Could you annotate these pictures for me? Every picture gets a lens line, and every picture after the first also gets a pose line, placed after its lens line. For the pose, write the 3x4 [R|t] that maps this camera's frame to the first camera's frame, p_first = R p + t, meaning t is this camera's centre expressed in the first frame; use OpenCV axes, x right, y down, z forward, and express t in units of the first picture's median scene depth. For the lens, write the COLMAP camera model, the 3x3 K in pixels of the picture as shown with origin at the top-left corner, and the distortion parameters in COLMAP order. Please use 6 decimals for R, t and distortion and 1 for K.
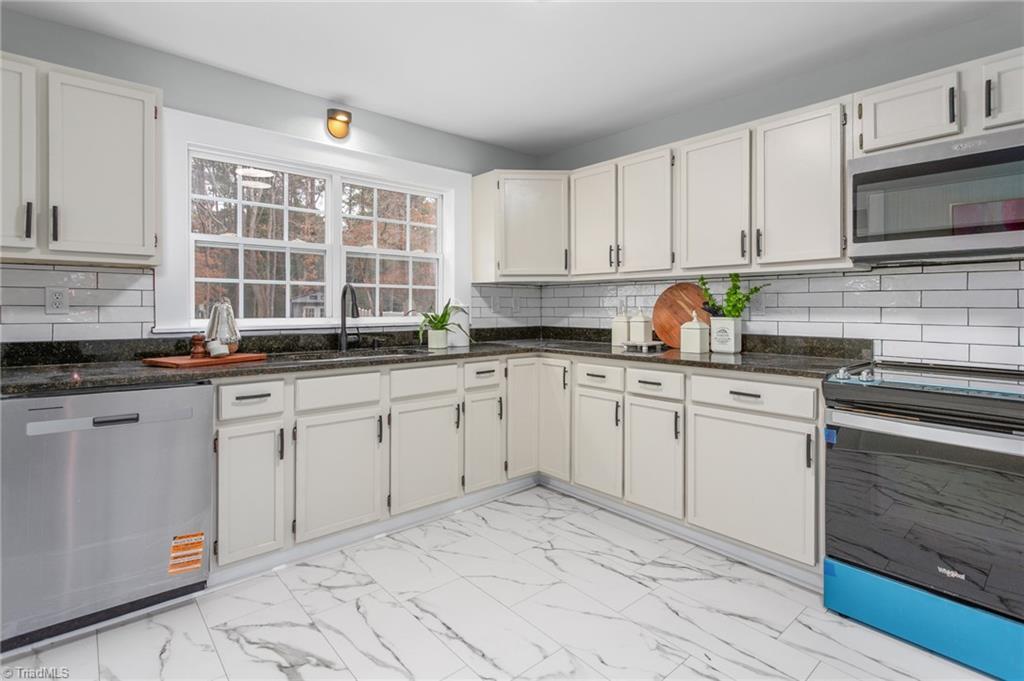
lens RADIAL K [[490.0, 0, 498.4], [0, 490.0, 309.0], [0, 0, 1]] dist [-0.004402, 0.002076]
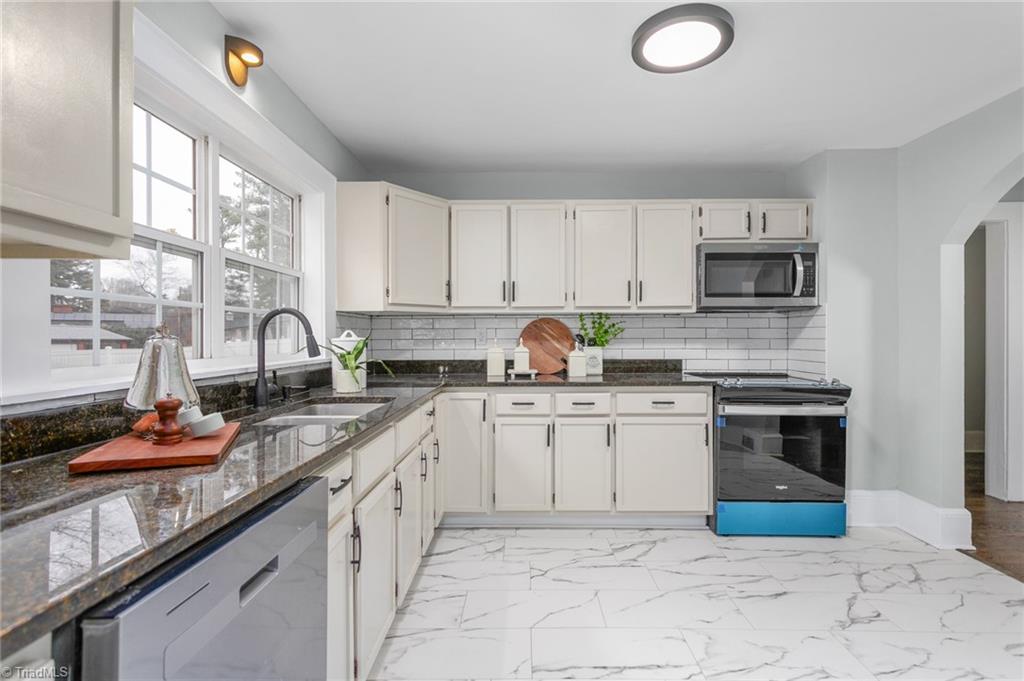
lens RADIAL K [[490.0, 0, 512.6], [0, 490.0, 337.7], [0, 0, 1]] dist [-0.004402, 0.002076]
pose [[0.667961, -0.002917, 0.744191, -0.629905], [0.006788, 0.999975, -0.002173, -0.004935], [-0.744165, 0.006503, 0.667964, 0.315744]]
